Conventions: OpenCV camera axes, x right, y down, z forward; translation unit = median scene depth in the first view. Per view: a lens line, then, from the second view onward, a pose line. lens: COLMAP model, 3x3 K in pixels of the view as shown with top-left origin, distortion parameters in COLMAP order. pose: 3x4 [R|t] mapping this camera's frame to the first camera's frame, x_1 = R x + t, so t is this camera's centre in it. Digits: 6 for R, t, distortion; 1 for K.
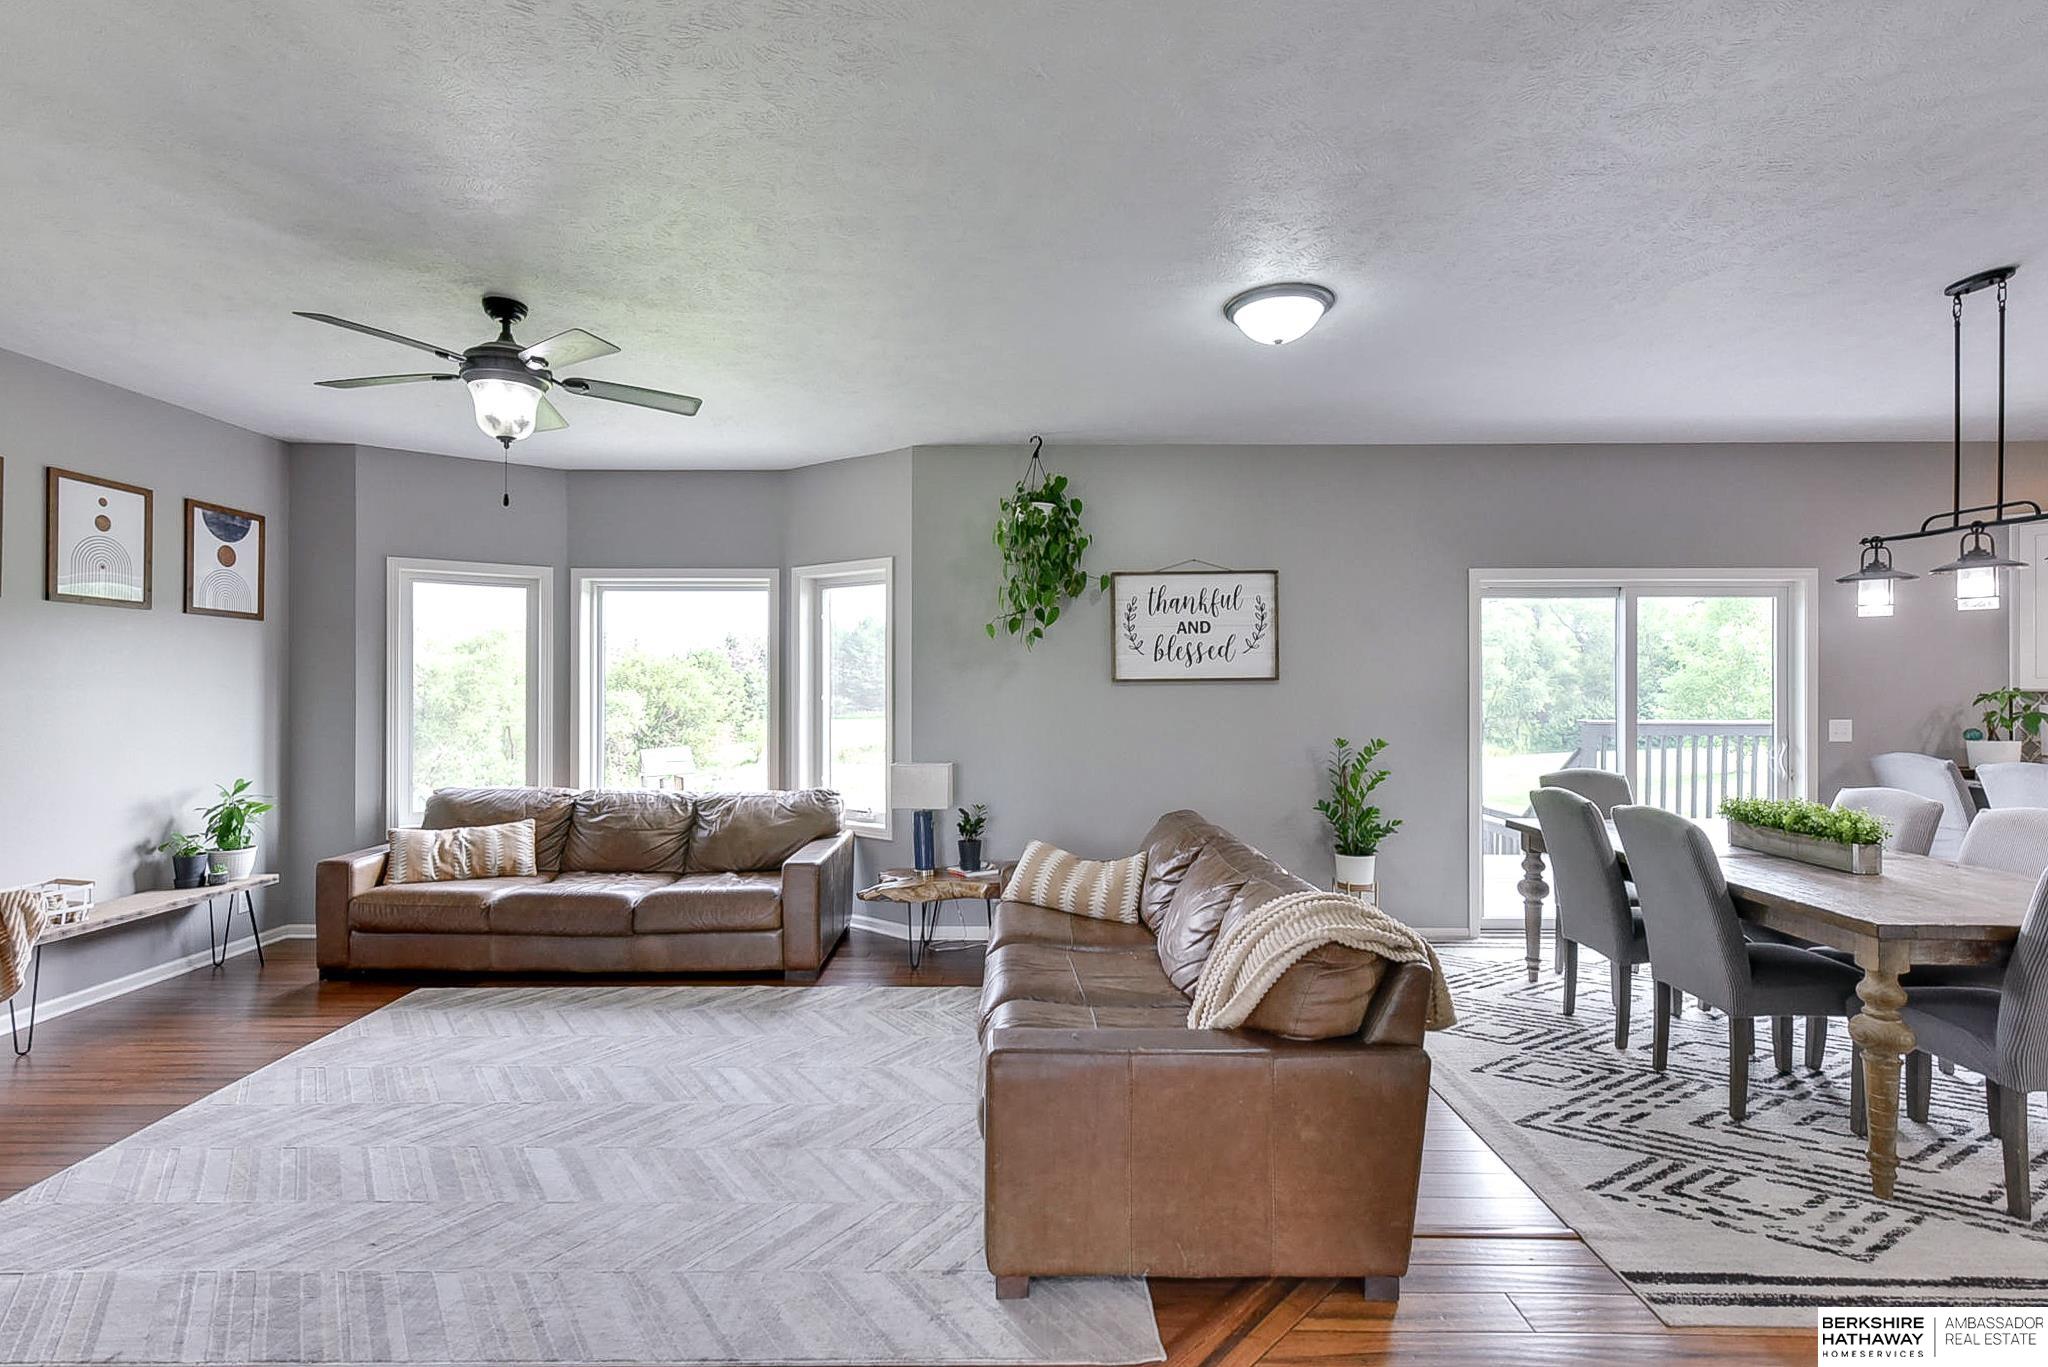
lens RADIAL K [[919.5, 0, 1023.9], [0, 919.5, 686.2], [0, 0, 1]] dist [0.006750, -0.003364]
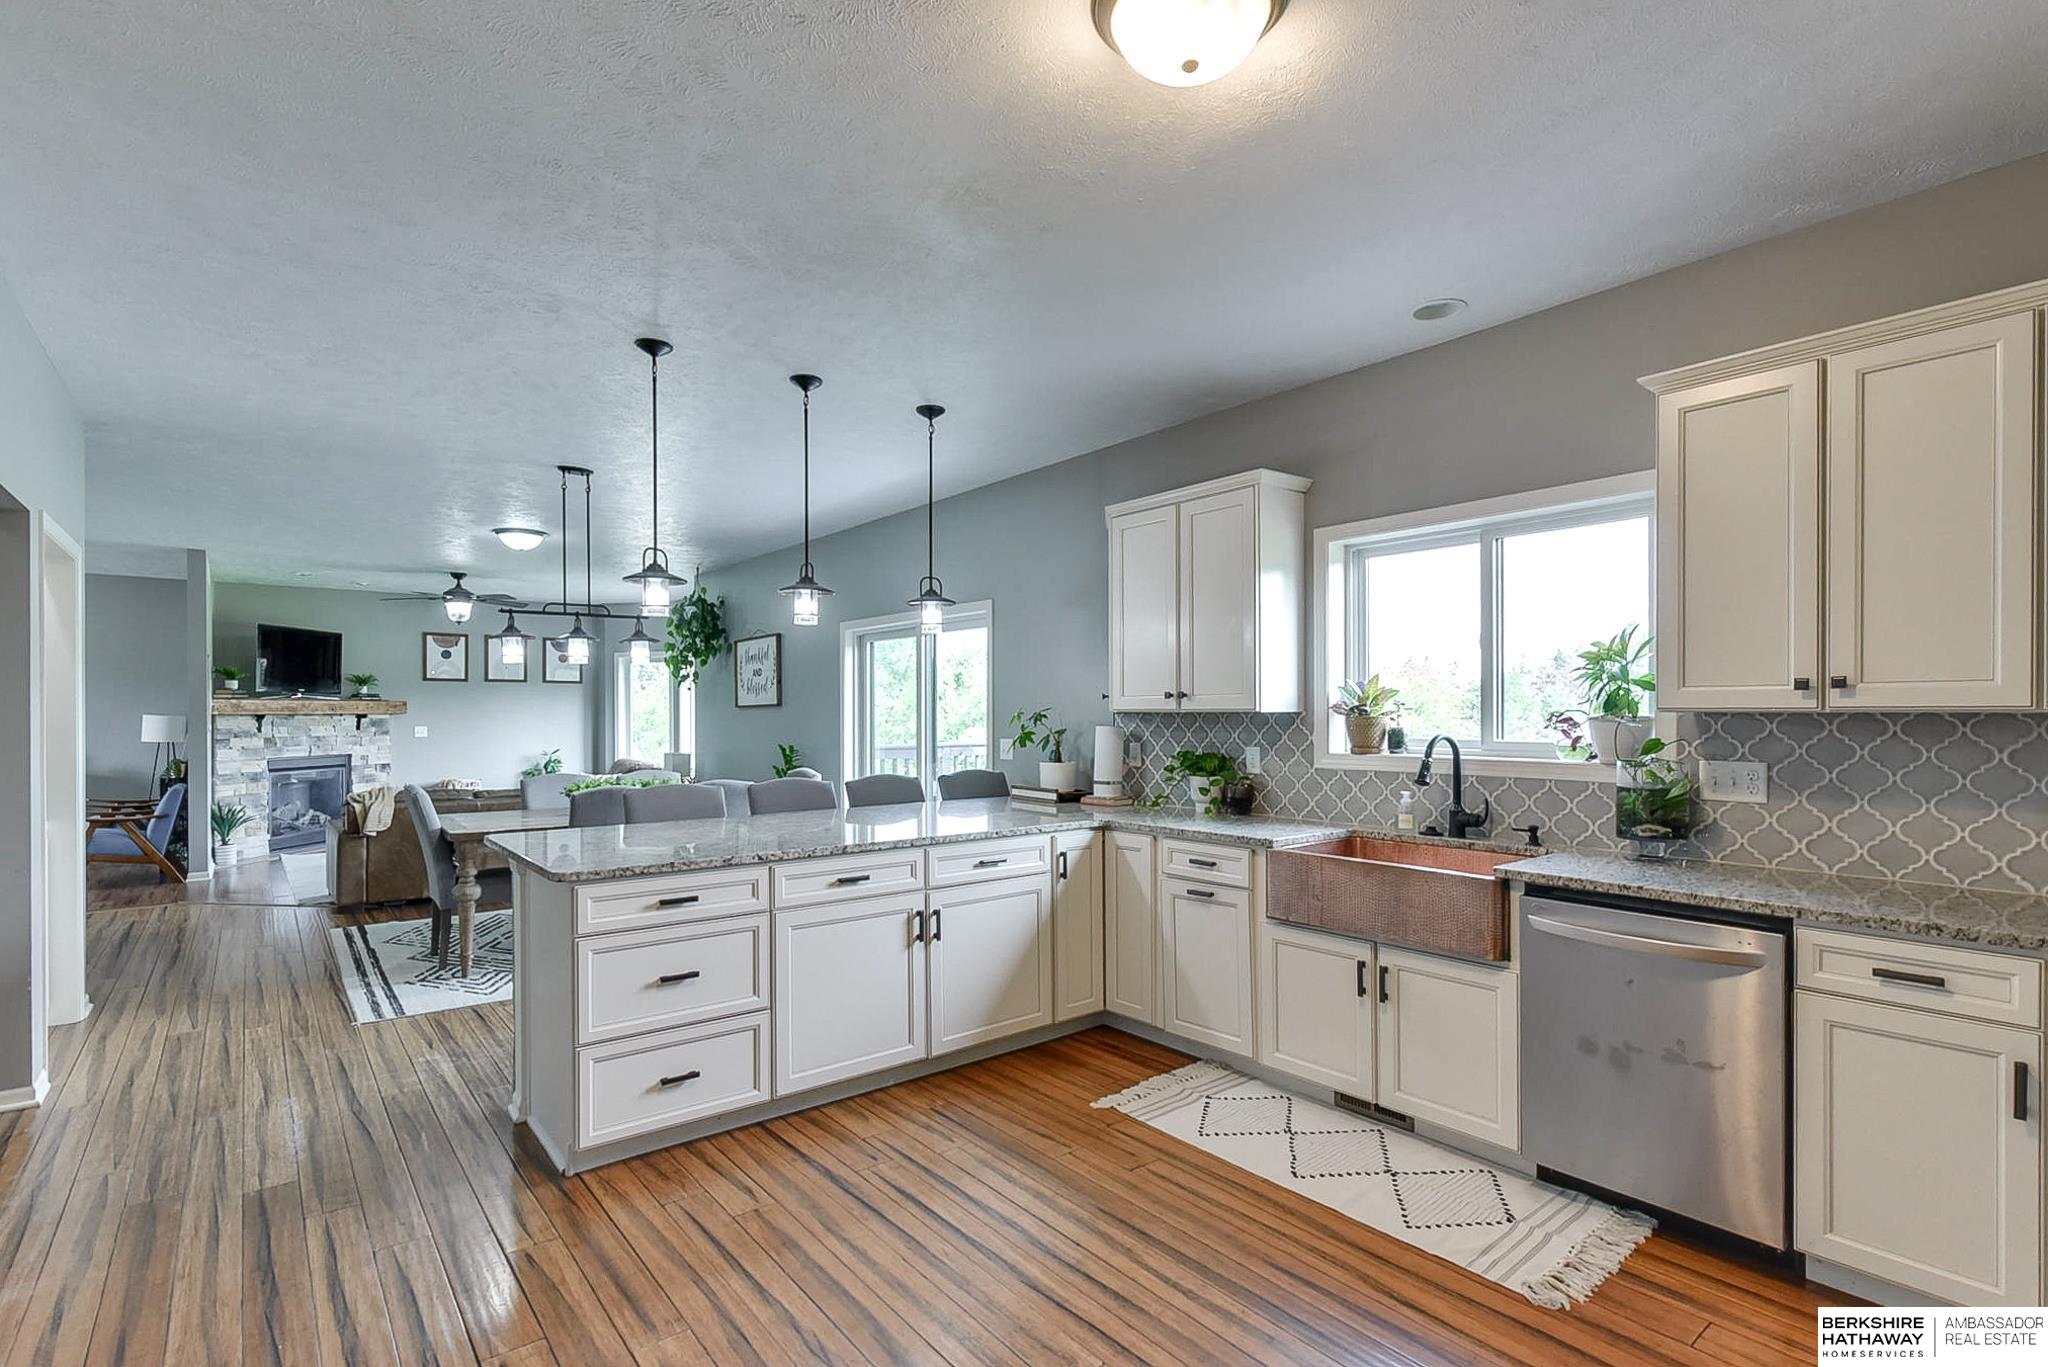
lens RADIAL K [[972.5, 0, 996.2], [0, 972.5, 720.7], [0, 0, 1]] dist [0.013755, -0.001667]
pose [[0.606756, 0.005345, -0.794870, 1.852582], [0.001932, 0.999965, 0.008199, 0.004710], [0.794886, -0.006511, 0.606724, 0.340932]]
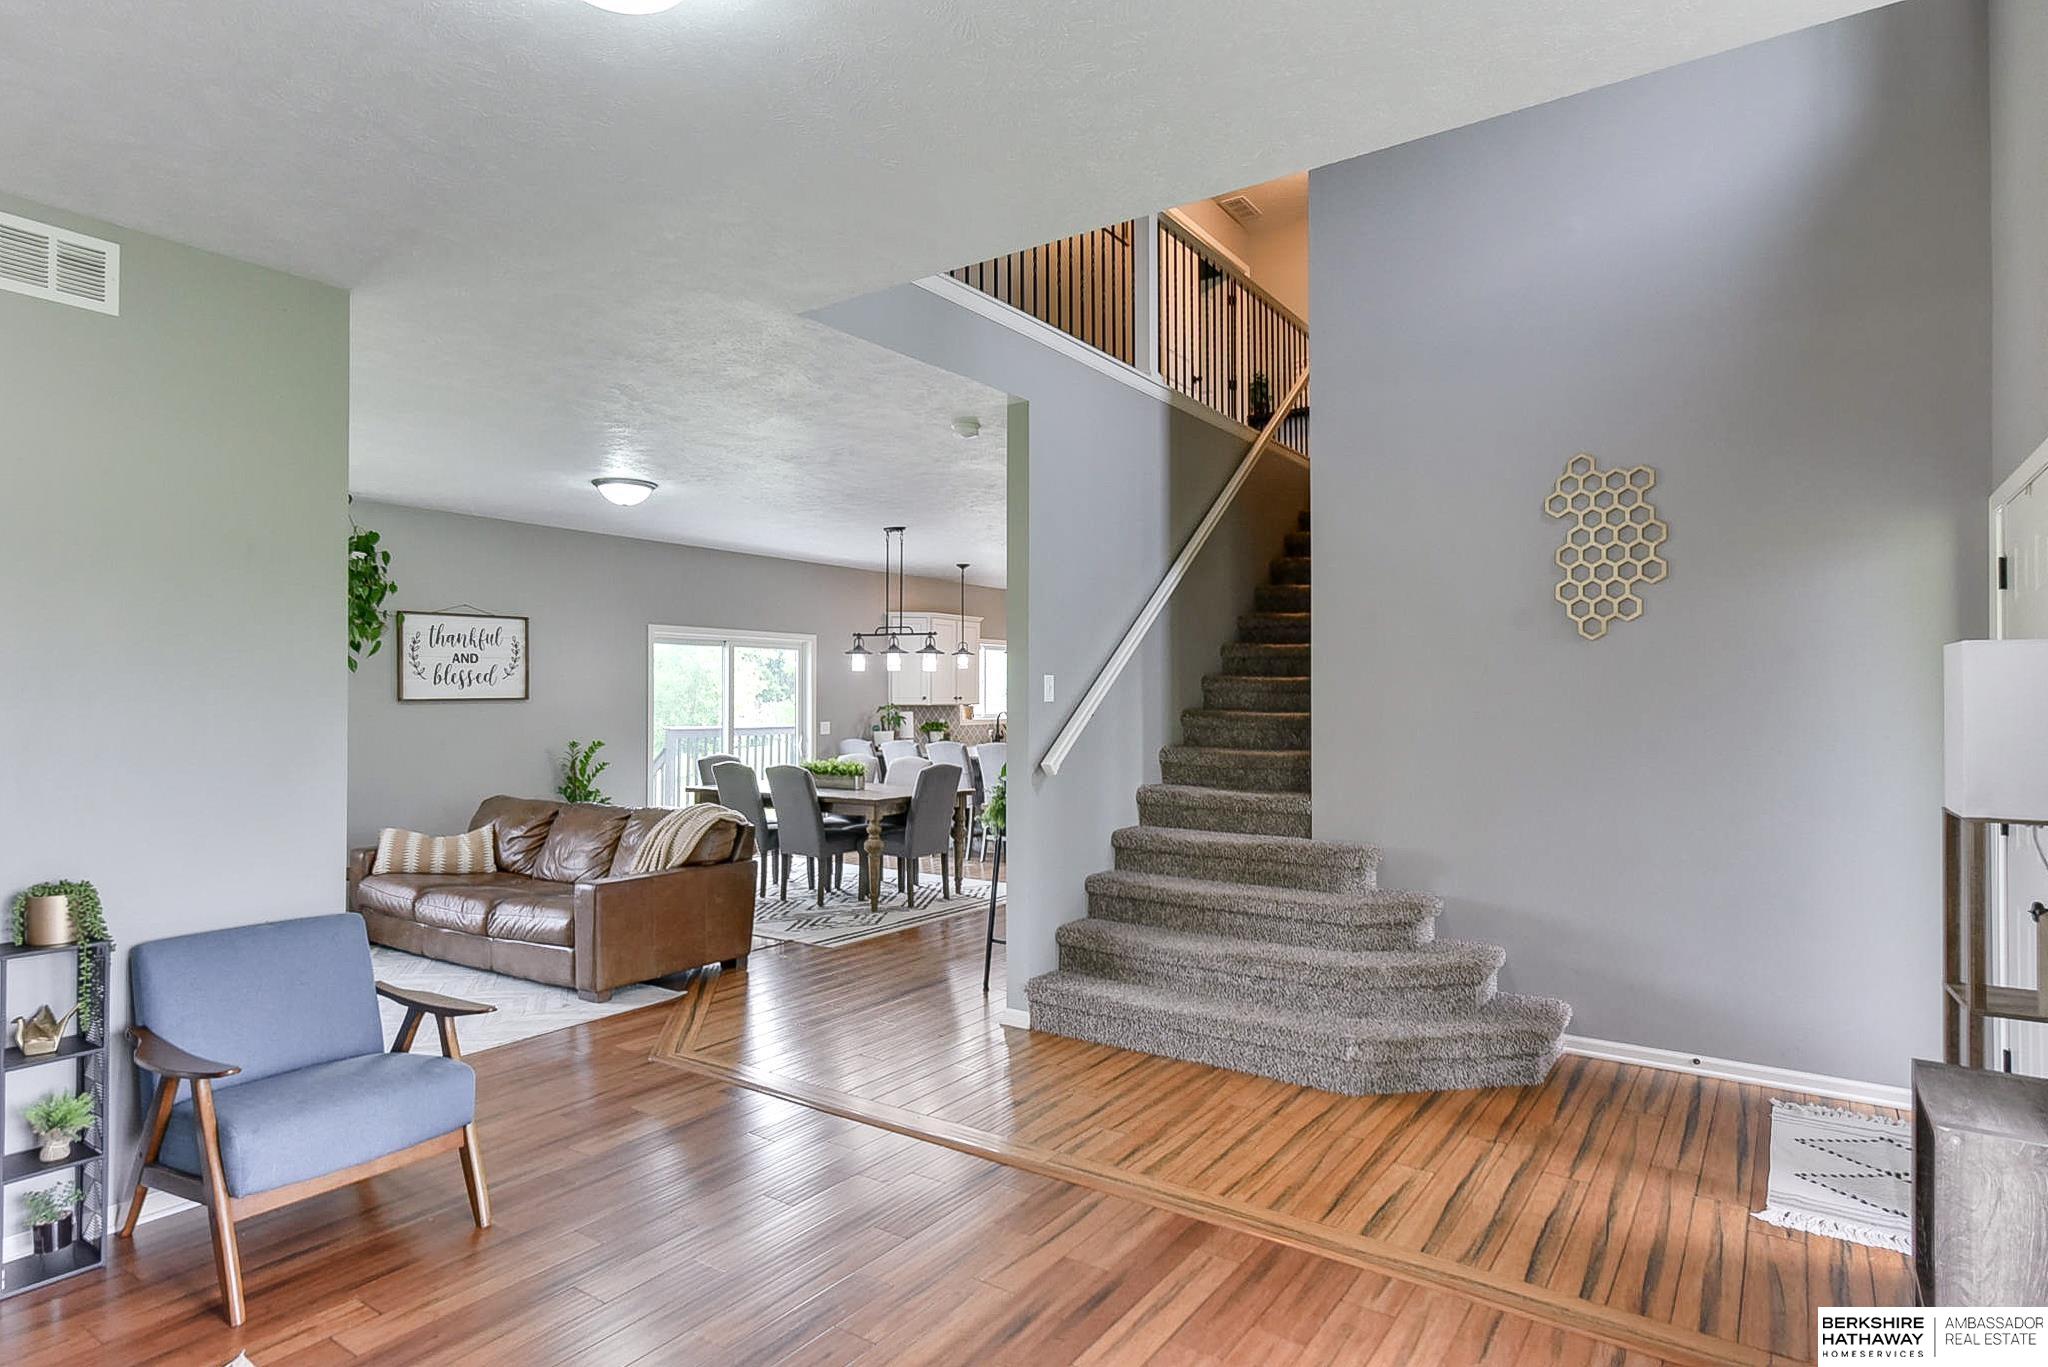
lens RADIAL K [[1122.3, 0, 1009.6], [0, 1122.3, 680.0], [0, 0, 1]] dist [0.005782, 0.001141]
pose [[0.570363, 0.012410, 0.821299, -0.692546], [0.000705, 0.999878, -0.015598, -0.009553], [-0.821392, 0.009475, 0.570285, -0.525976]]
